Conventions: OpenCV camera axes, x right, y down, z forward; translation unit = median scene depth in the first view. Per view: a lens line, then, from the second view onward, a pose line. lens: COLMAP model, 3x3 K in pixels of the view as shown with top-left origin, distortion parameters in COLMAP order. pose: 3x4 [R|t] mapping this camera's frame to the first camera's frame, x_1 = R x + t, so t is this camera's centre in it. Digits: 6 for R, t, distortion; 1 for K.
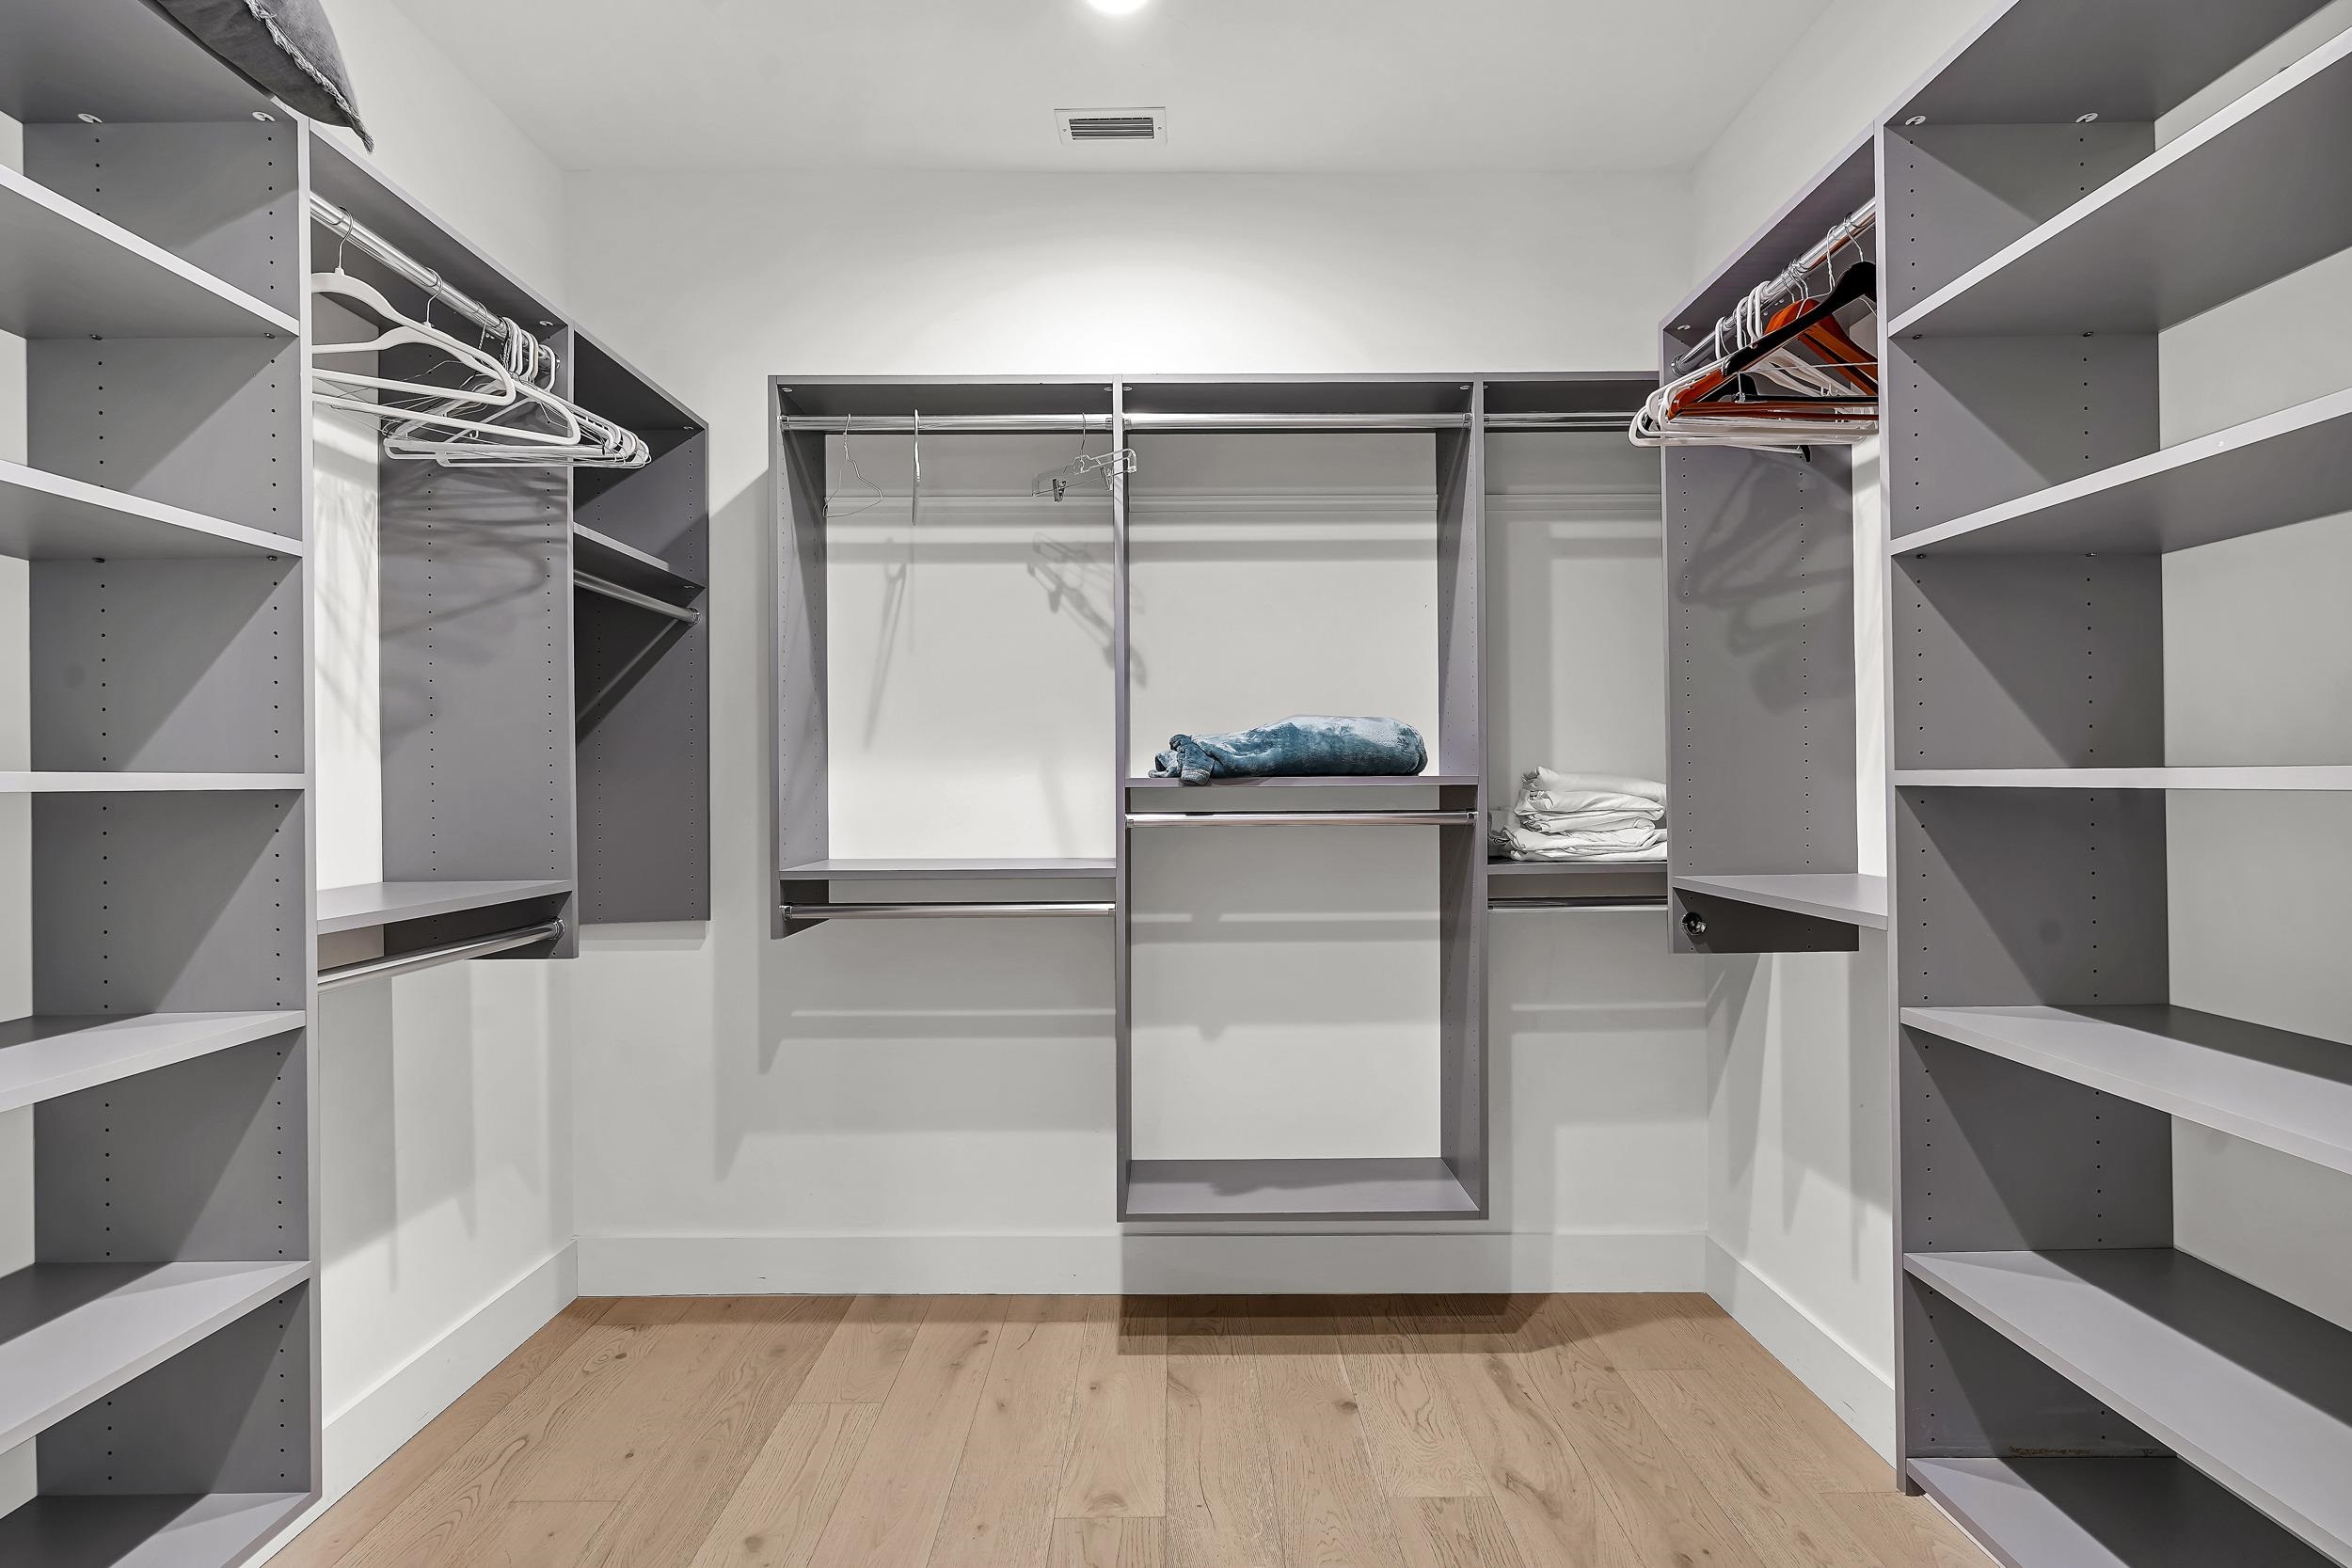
lens RADIAL K [[1159.1, 0, 1170.2], [0, 1159.1, 782.1], [0, 0, 1]] dist [-0.004766, 0.002450]
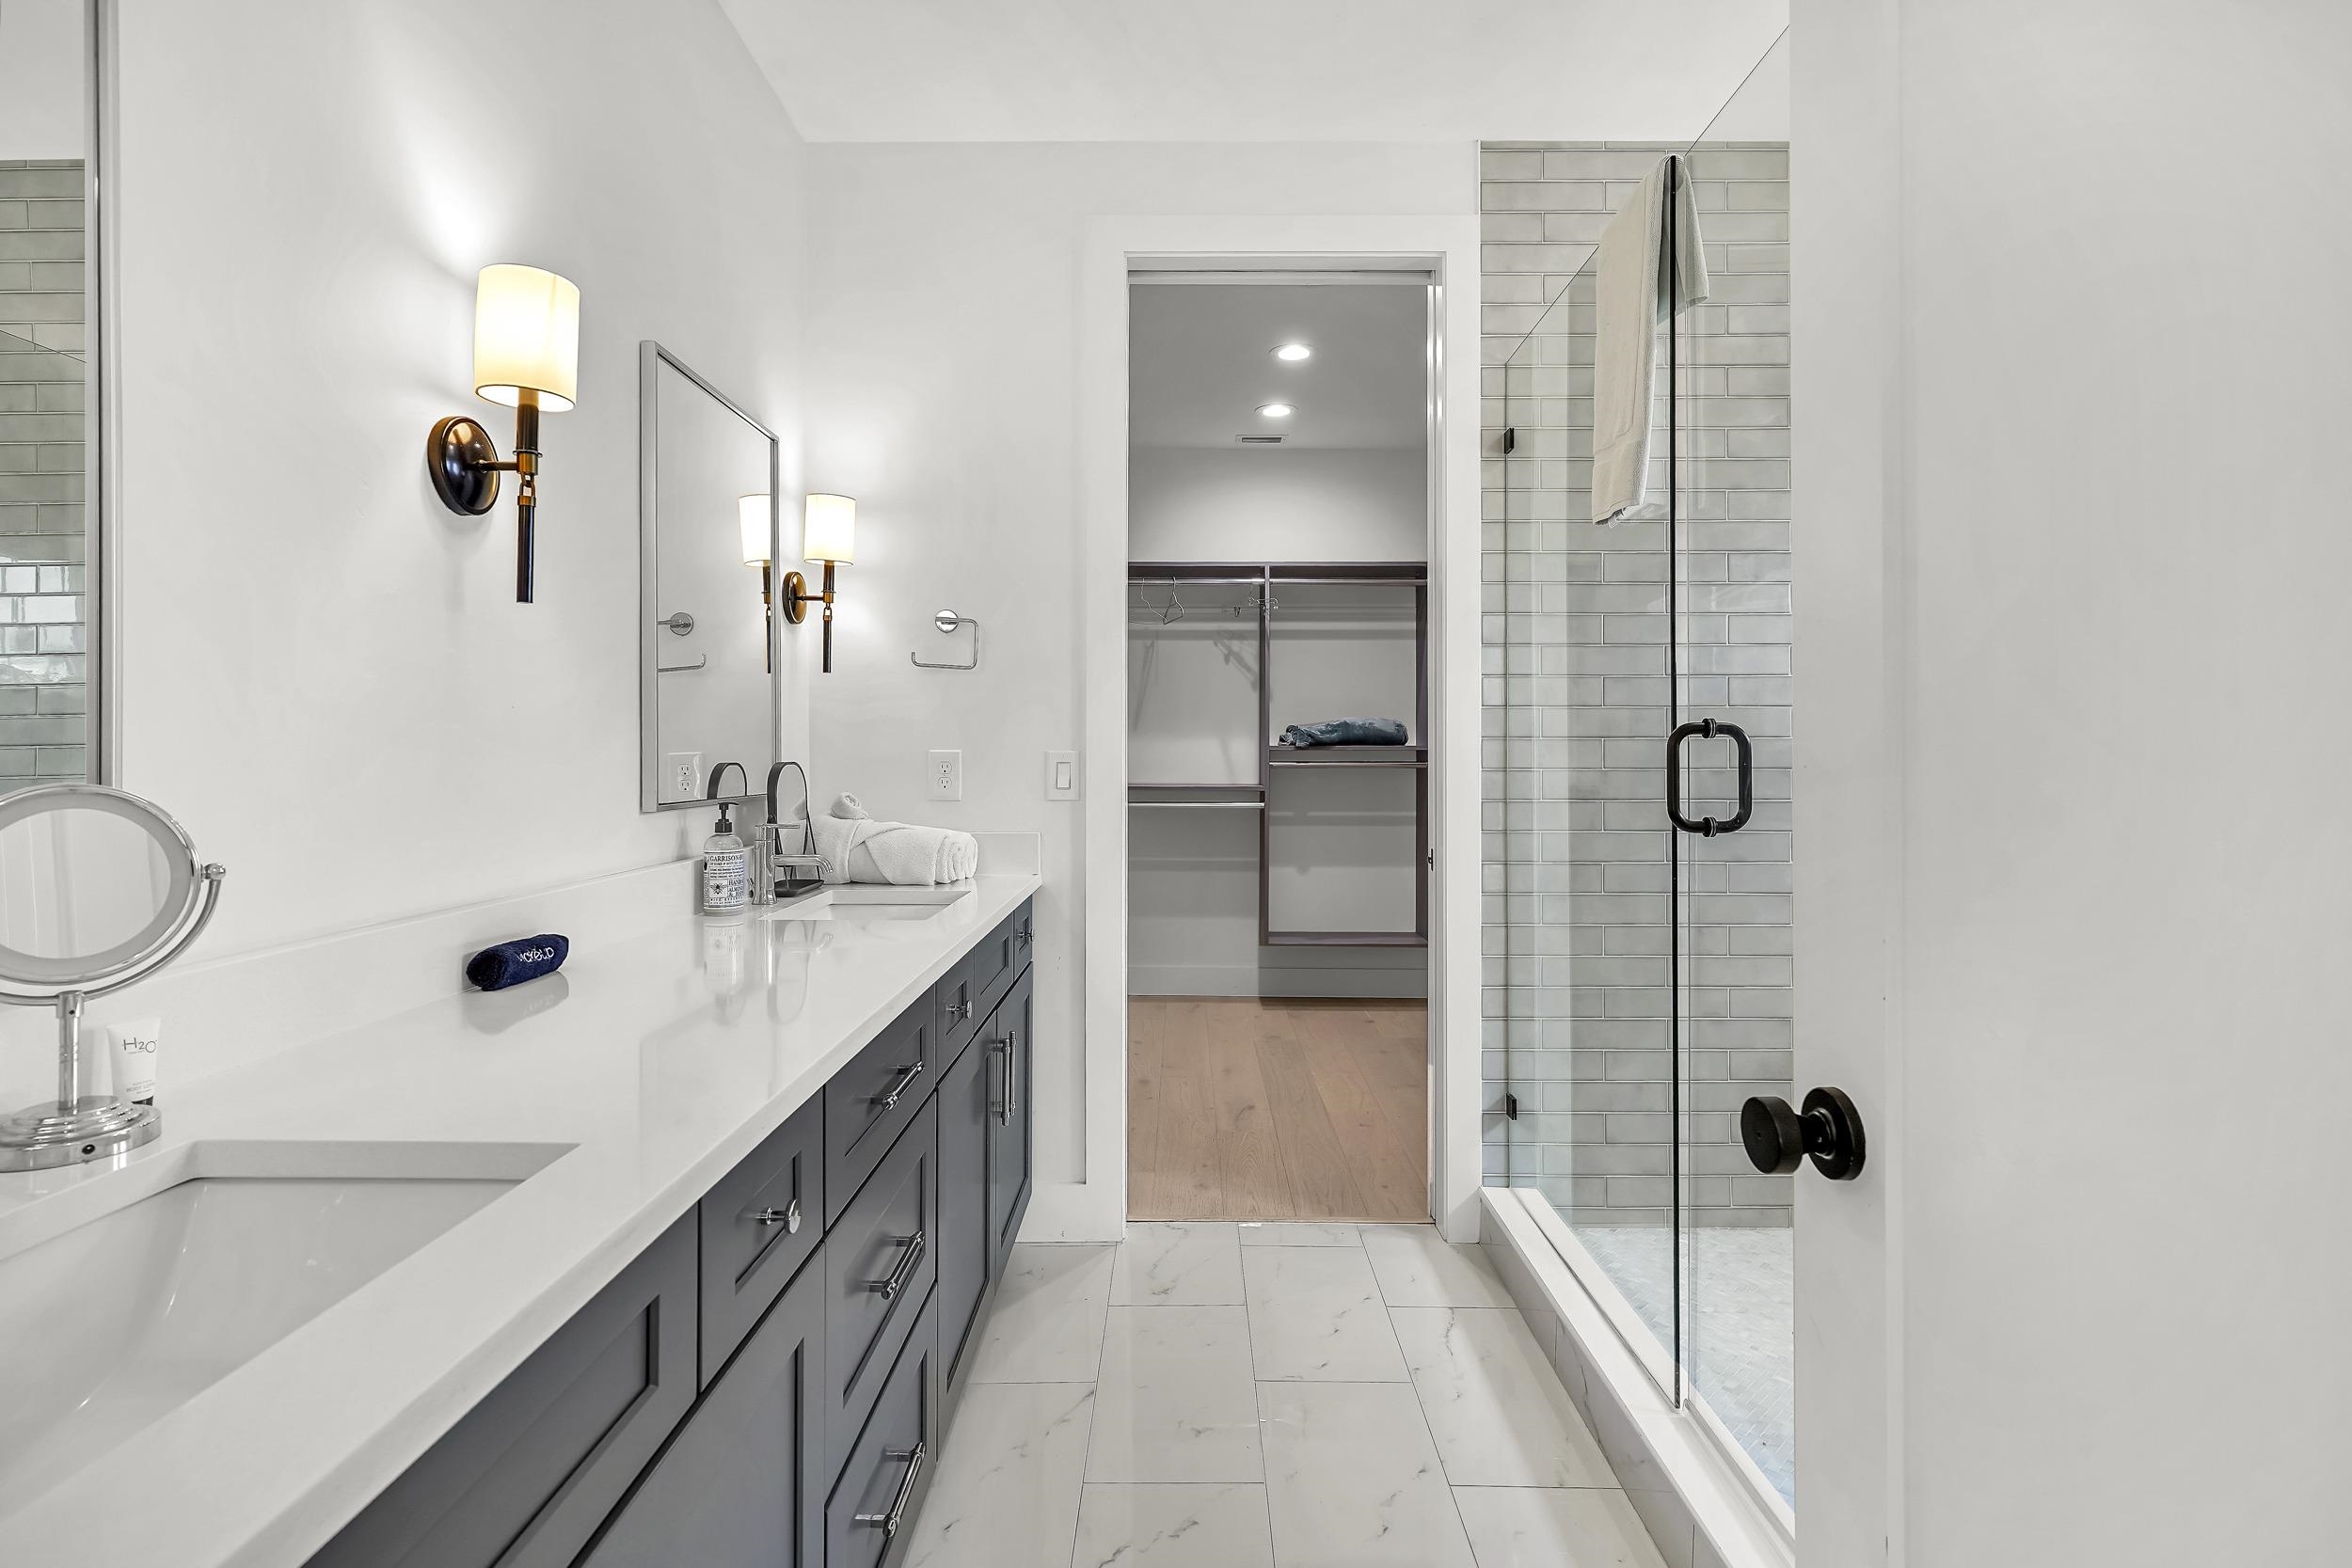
lens RADIAL K [[1159.1, 0, 1170.2], [0, 1159.1, 782.1], [0, 0, 1]] dist [-0.004766, 0.002450]
pose [[0.999944, 0.002834, -0.010237, -0.189738], [-0.002615, 0.999768, 0.021383, 0.017409], [0.010296, -0.021355, 0.999719, -1.103068]]
